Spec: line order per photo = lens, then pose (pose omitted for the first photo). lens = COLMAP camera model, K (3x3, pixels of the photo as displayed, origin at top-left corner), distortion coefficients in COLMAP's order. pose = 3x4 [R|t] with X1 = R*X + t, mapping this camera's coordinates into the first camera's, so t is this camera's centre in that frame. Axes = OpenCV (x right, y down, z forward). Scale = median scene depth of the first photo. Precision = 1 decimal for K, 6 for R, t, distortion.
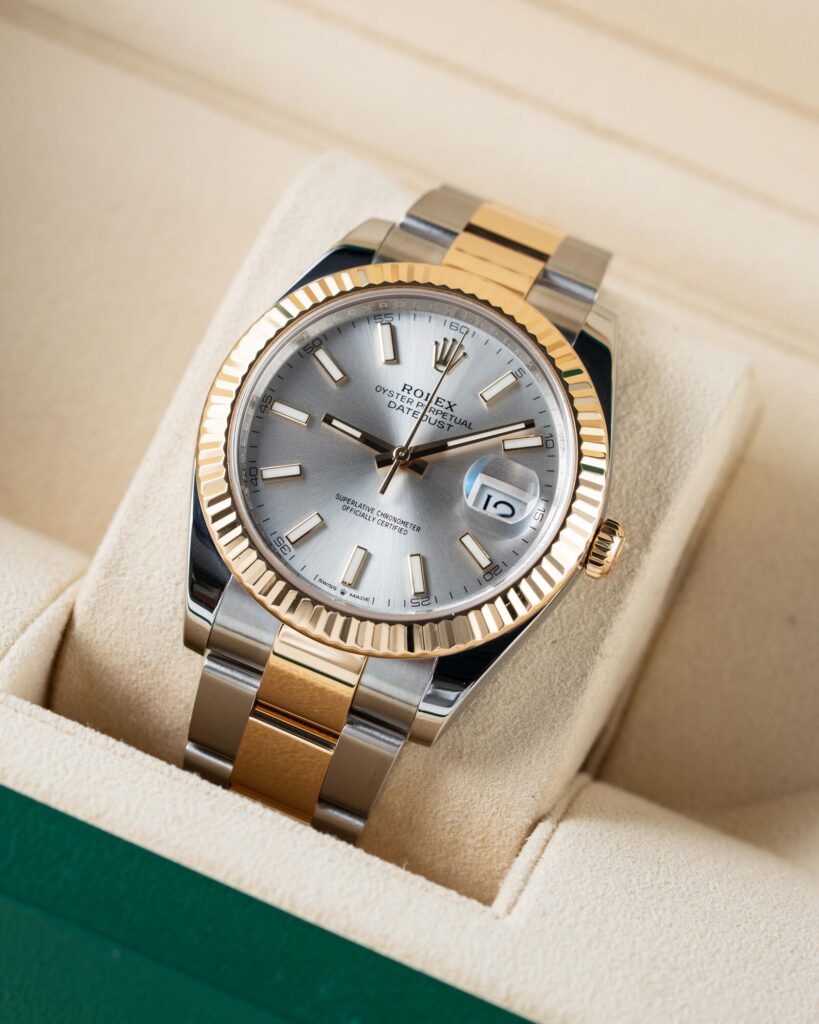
lens RADIAL K [[5190.5, 0, 409.6], [0, 5190.5, 509.8], [0, 0, 1]] dist [0.382622, 0.000000]
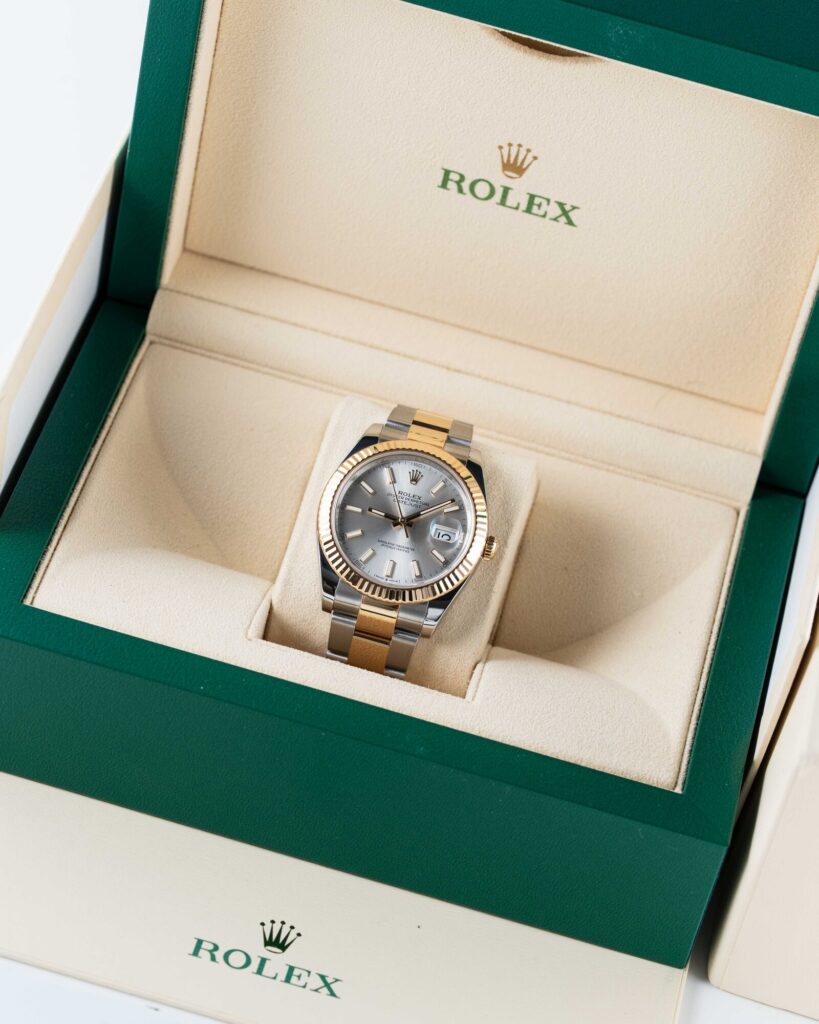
lens RADIAL K [[5190.5, 0, 409.8], [0, 5190.5, 512.8], [0, 0, 1]] dist [0.382622, 0.000000]
pose [[0.988444, -0.126784, 0.083090, -0.197499], [0.127219, 0.991875, 0.000069, -0.013759], [-0.082424, 0.010502, 0.996542, -1.400970]]
